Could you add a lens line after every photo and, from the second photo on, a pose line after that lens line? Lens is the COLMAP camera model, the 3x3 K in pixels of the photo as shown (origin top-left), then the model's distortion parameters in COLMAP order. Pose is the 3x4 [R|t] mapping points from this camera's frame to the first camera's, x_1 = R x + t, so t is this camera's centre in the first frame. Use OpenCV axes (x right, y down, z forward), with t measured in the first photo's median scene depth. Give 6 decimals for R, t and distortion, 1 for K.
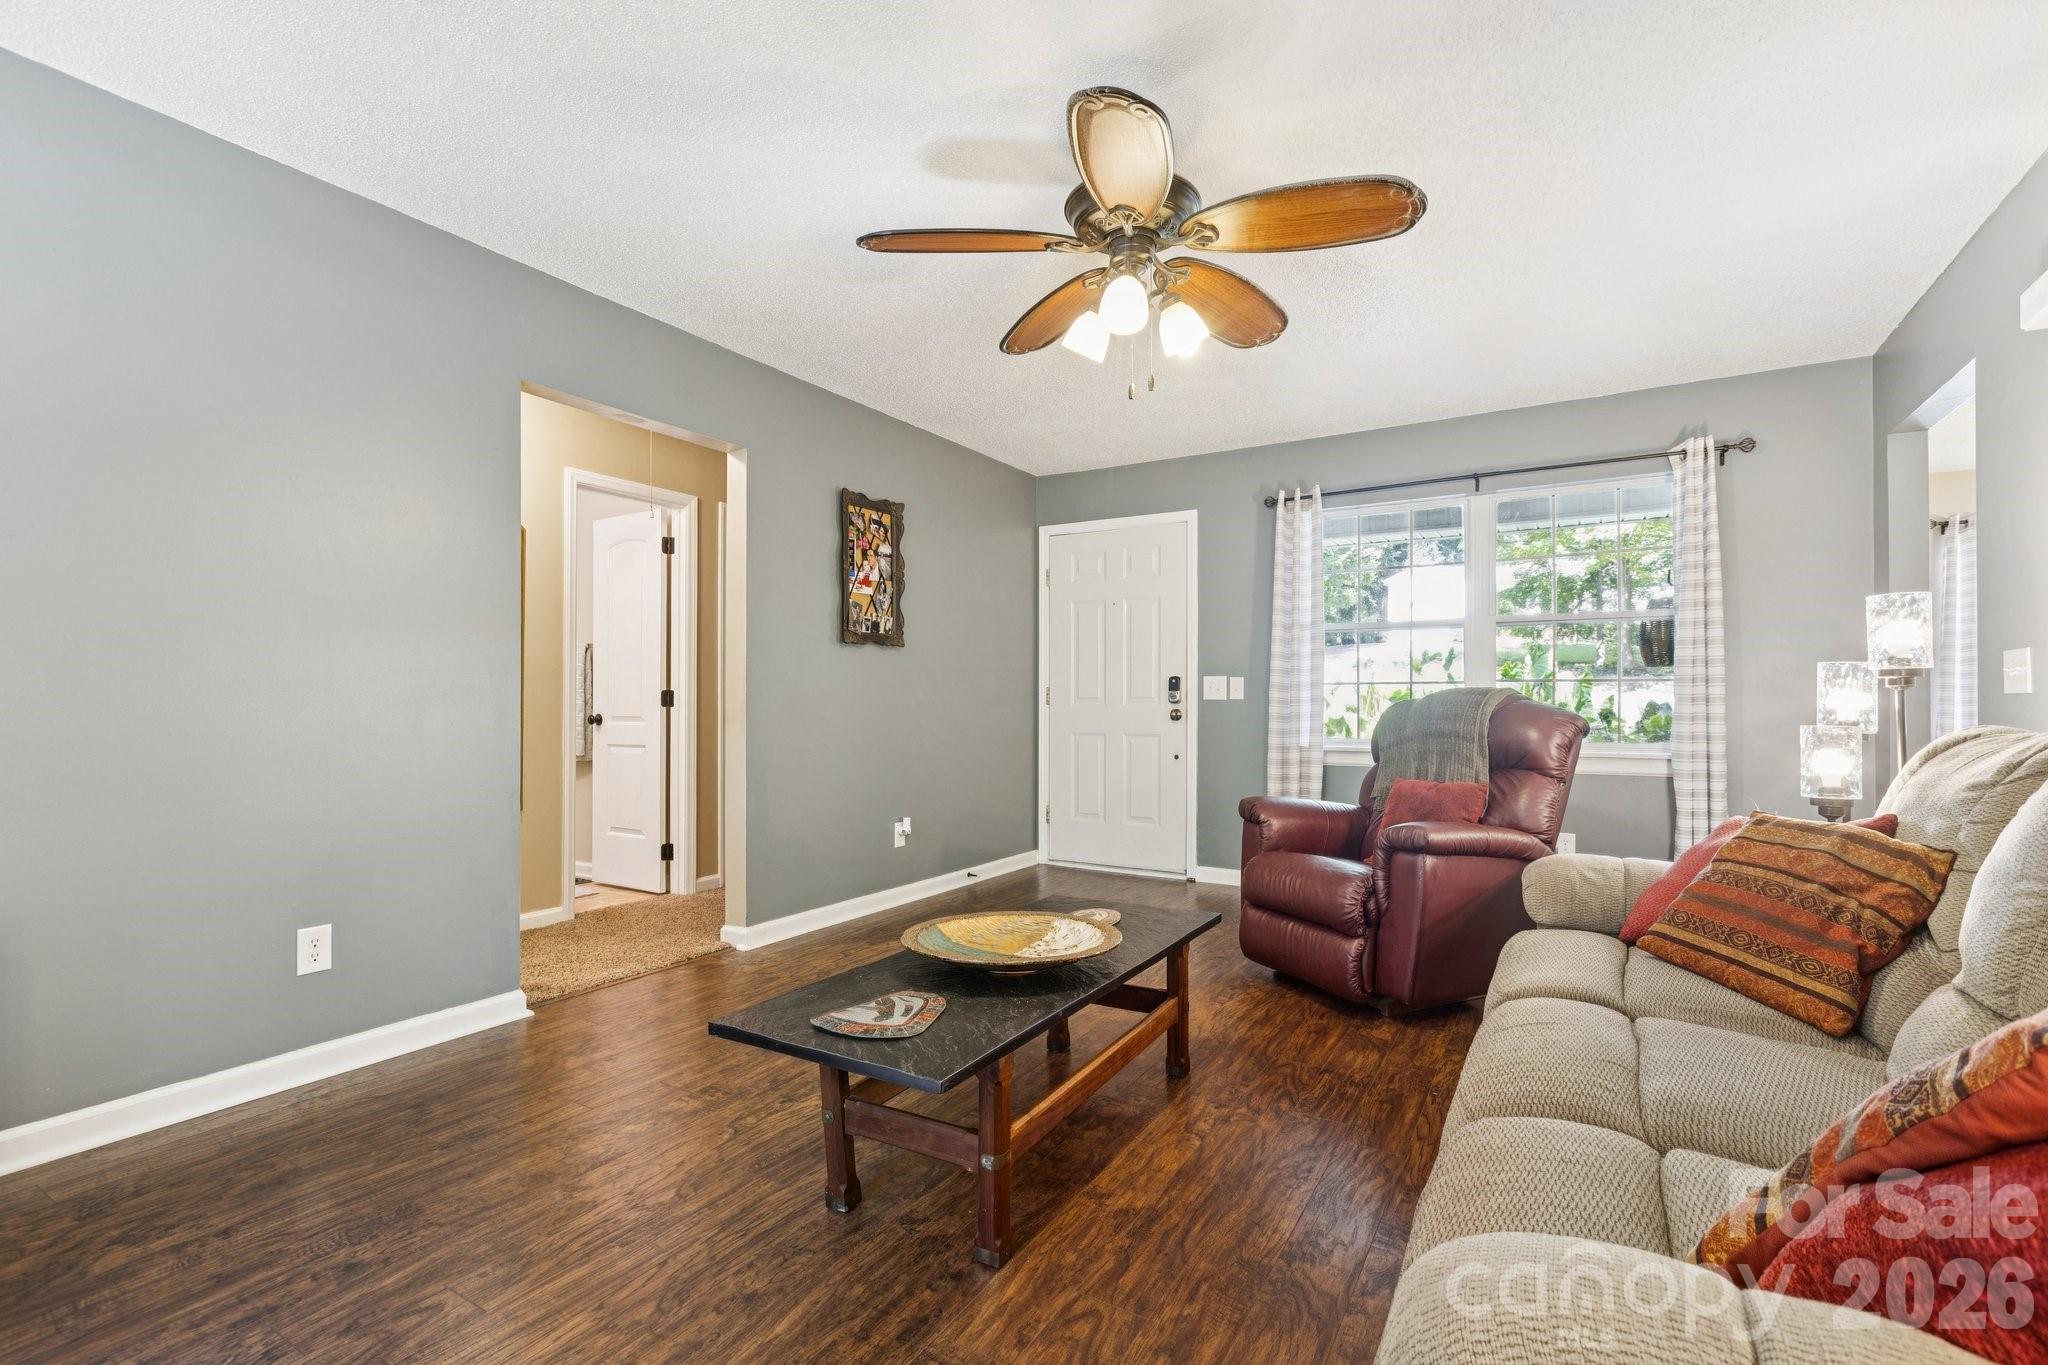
lens RADIAL K [[916.4, 0, 1022.6], [0, 916.4, 690.9], [0, 0, 1]] dist [-0.001129, 0.000160]
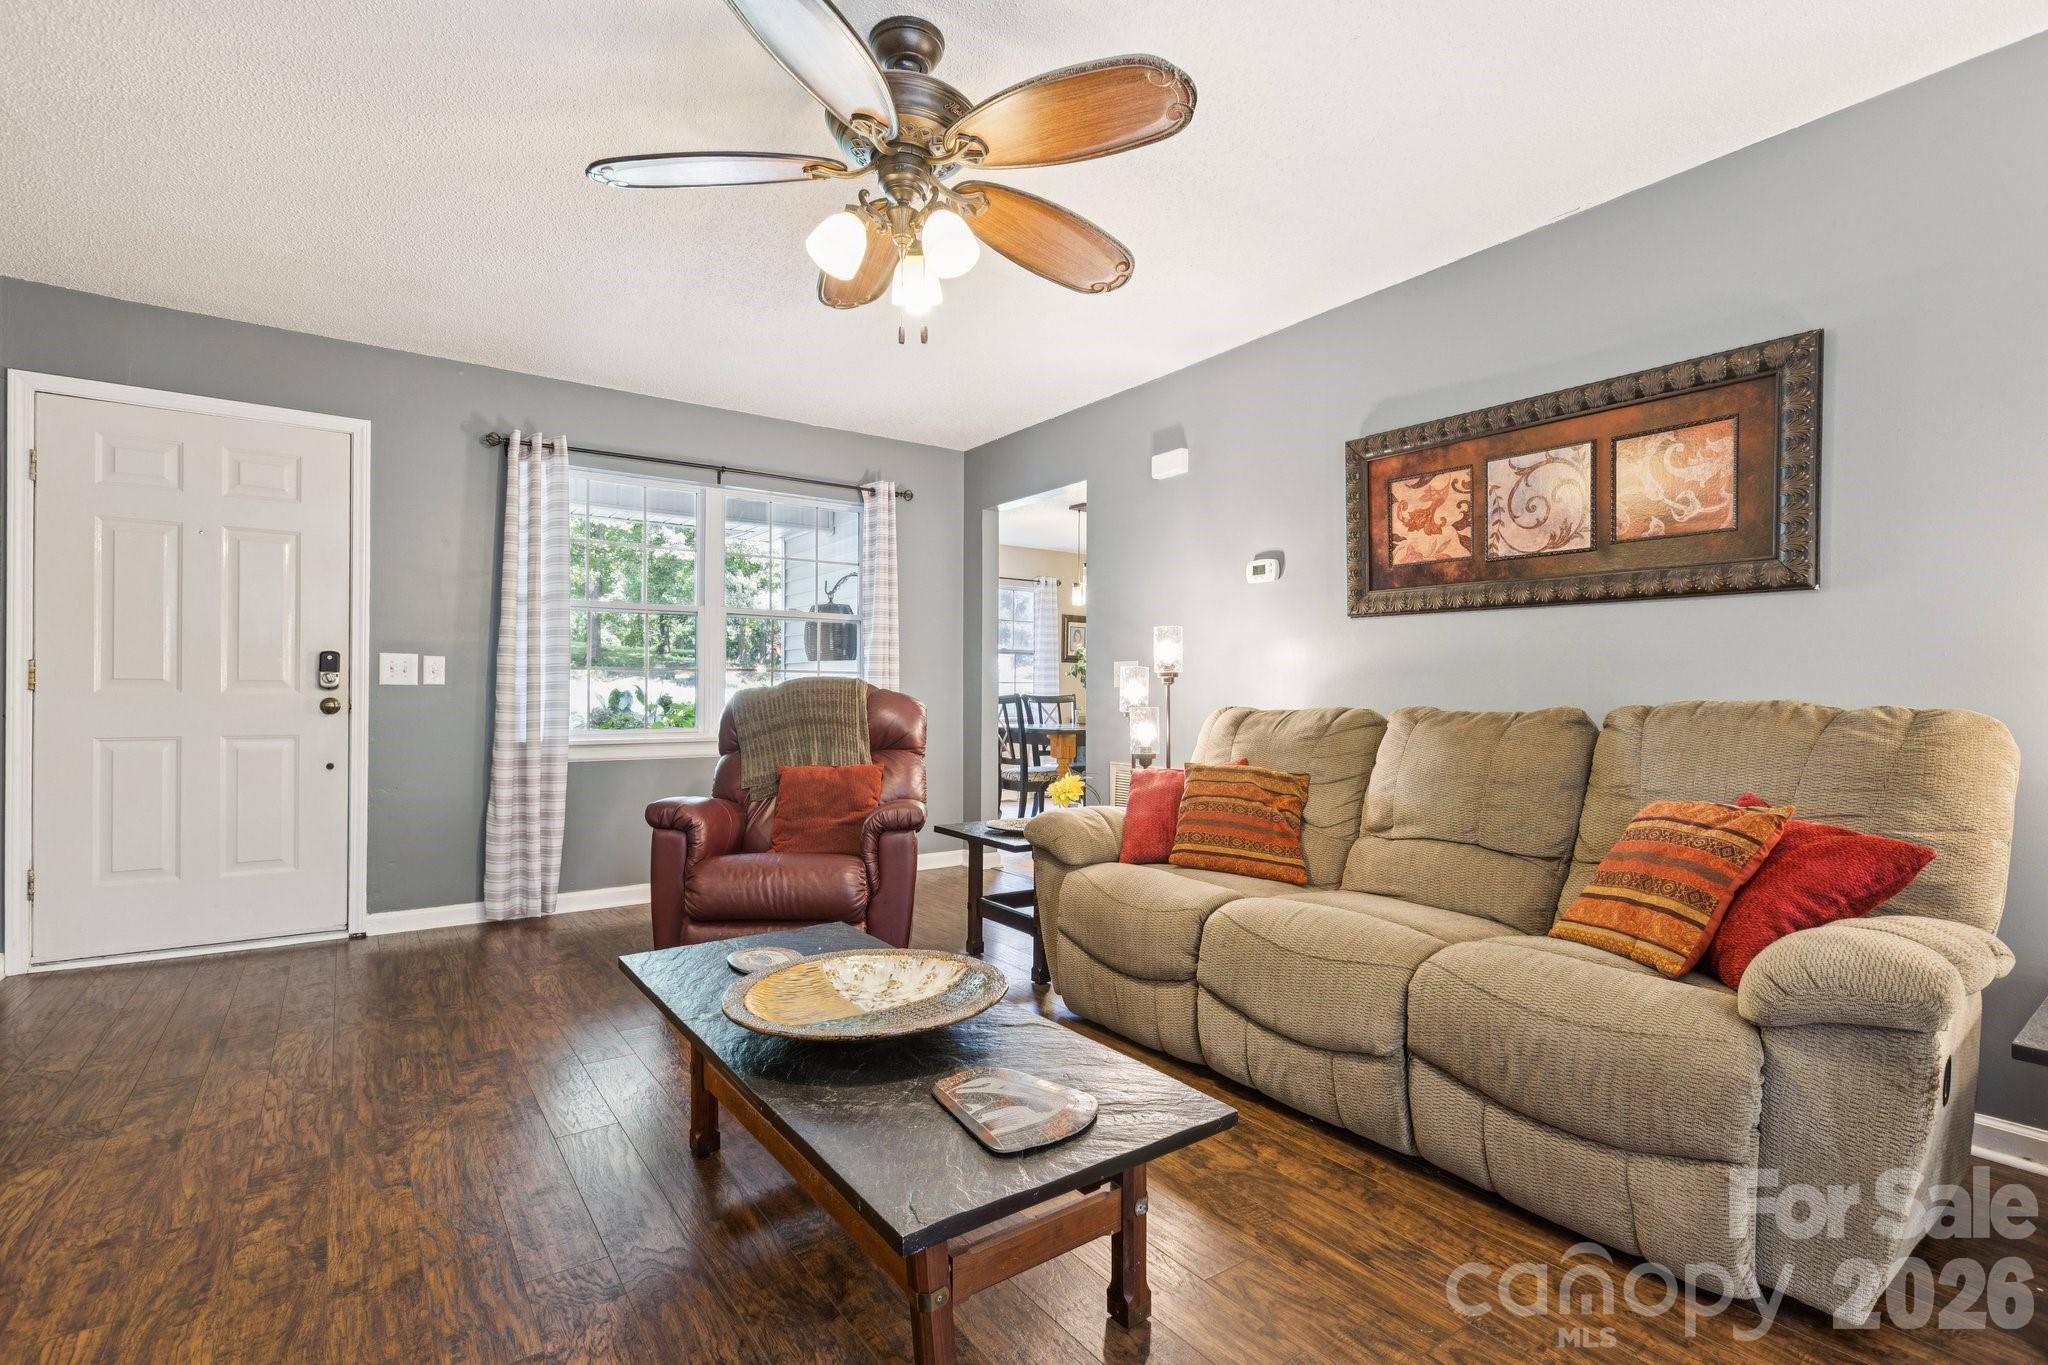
lens RADIAL K [[946.6, 0, 1017.9], [0, 946.6, 690.3], [0, 0, 1]] dist [-0.001463, -0.000641]
pose [[0.398715, 0.004747, 0.917063, -0.382547], [-0.016963, 0.999854, 0.002200, 0.004746], [-0.916918, -0.016433, 0.398737, 0.307449]]
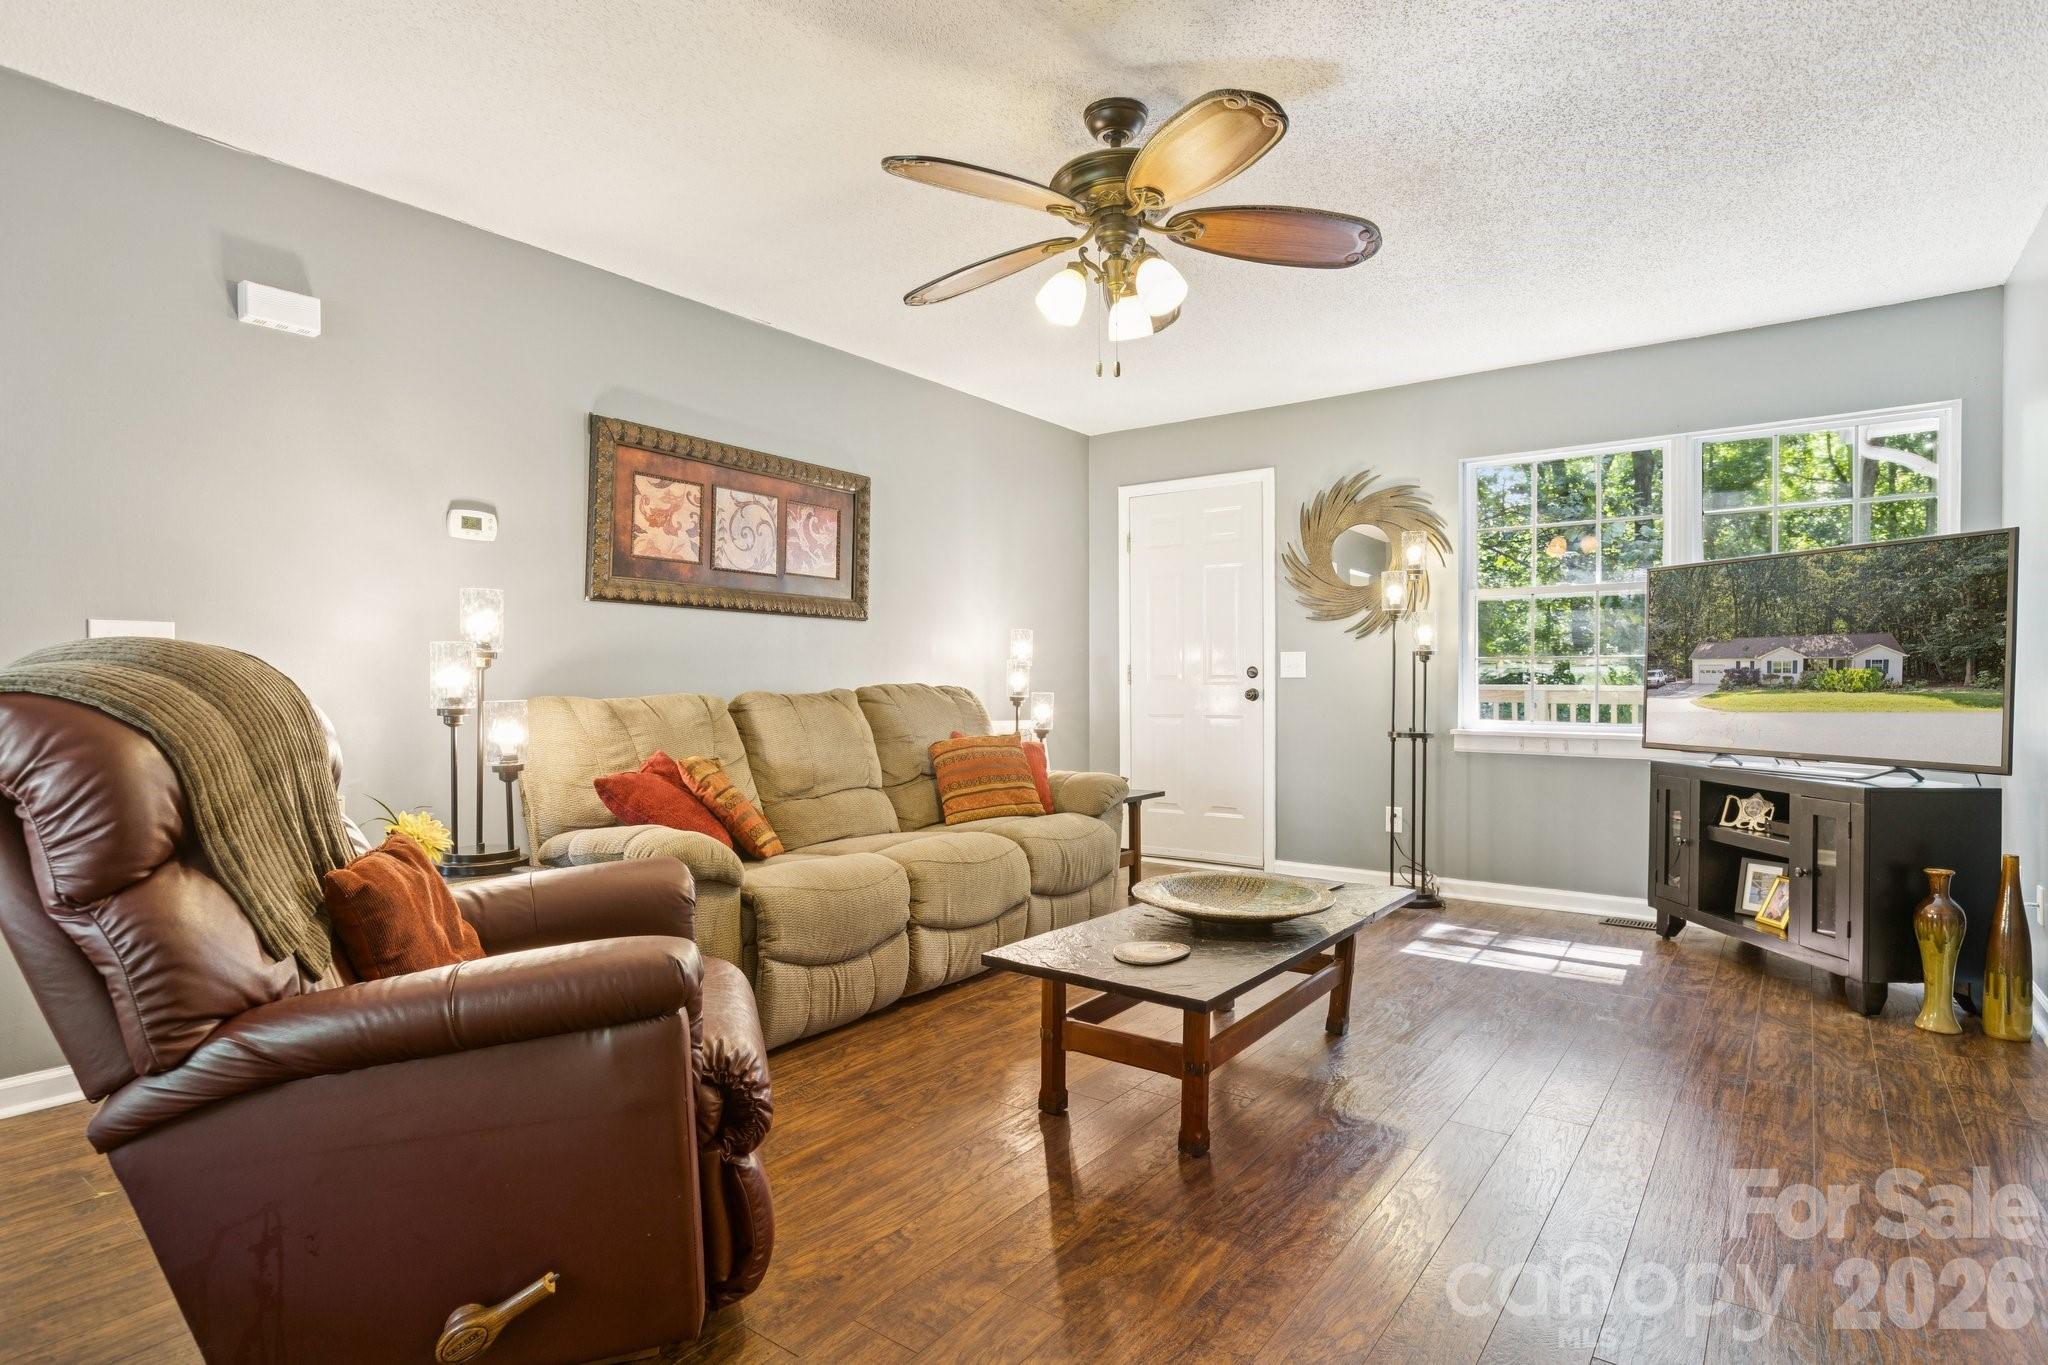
lens RADIAL K [[1075.4, 0, 1024.0], [0, 1075.4, 682.5], [0, 0, 1]] dist [-0.000270, -0.000241]
pose [[-0.996637, 0.001478, 0.081929, 0.077774], [0.000479, 0.999925, -0.012206, 0.017512], [-0.081941, -0.012126, -0.996563, 1.259910]]
